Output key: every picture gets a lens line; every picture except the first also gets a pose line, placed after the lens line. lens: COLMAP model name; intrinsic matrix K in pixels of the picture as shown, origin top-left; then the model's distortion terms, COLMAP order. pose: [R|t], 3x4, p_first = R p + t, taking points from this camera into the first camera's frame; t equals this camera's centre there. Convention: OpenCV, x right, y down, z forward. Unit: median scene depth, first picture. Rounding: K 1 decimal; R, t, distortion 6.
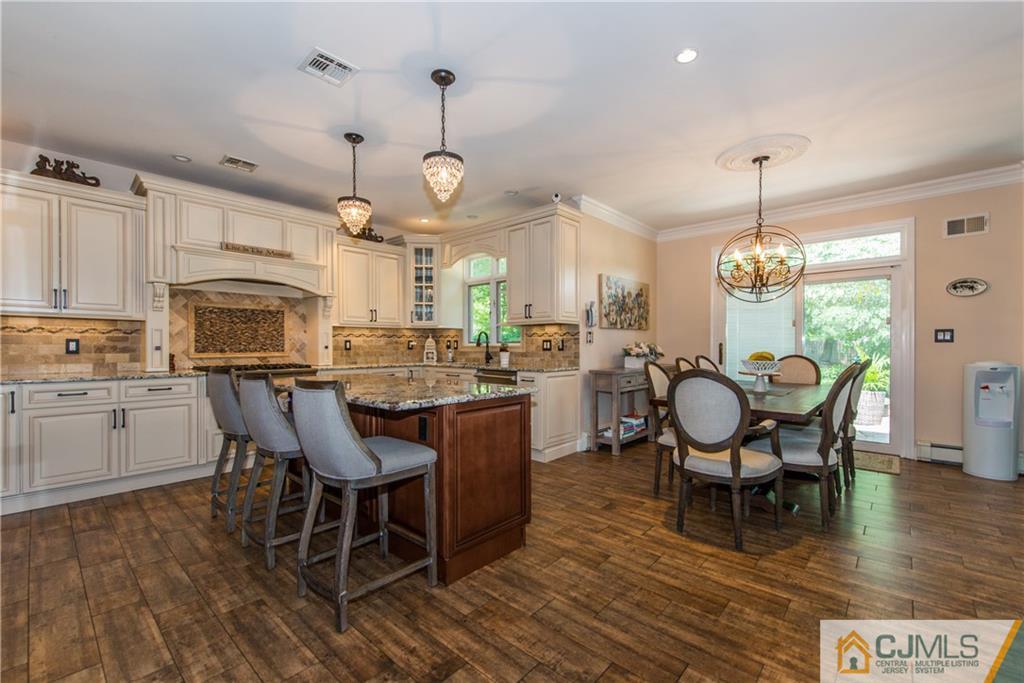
lens RADIAL K [[415.5, 0, 503.2], [0, 415.5, 346.7], [0, 0, 1]] dist [0.000014, 0.000146]
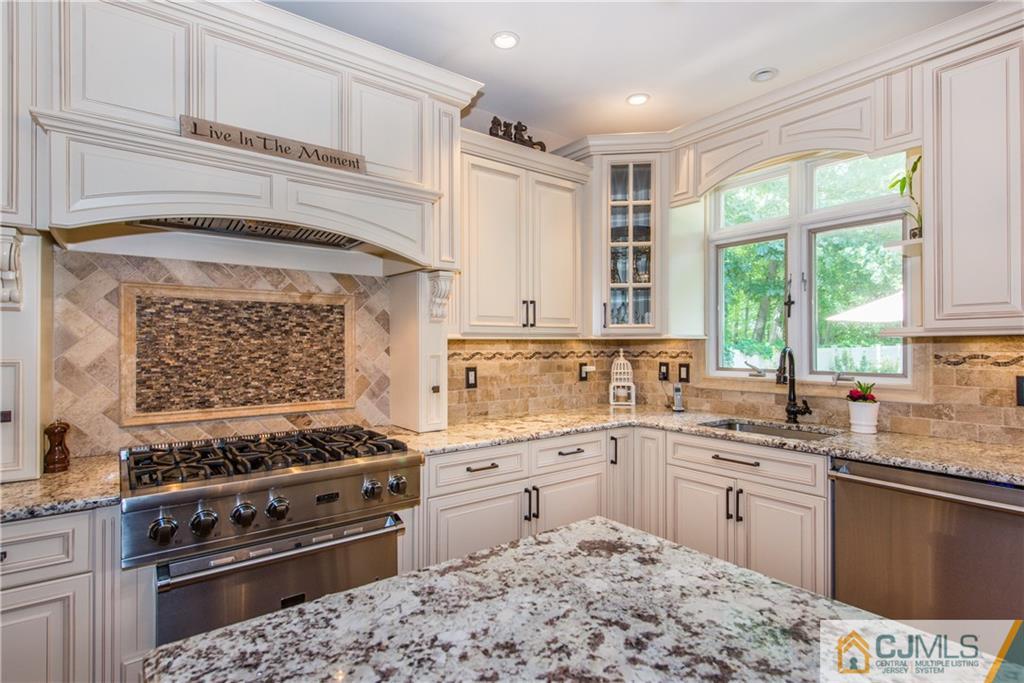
lens RADIAL K [[508.6, 0, 516.8], [0, 508.6, 341.5], [0, 0, 1]] dist [0.003290, 0.000225]
pose [[0.986428, -0.003014, -0.164165, -0.241860], [0.000840, 0.999911, -0.013310, -0.038292], [0.164191, 0.012991, 0.986343, 0.466402]]
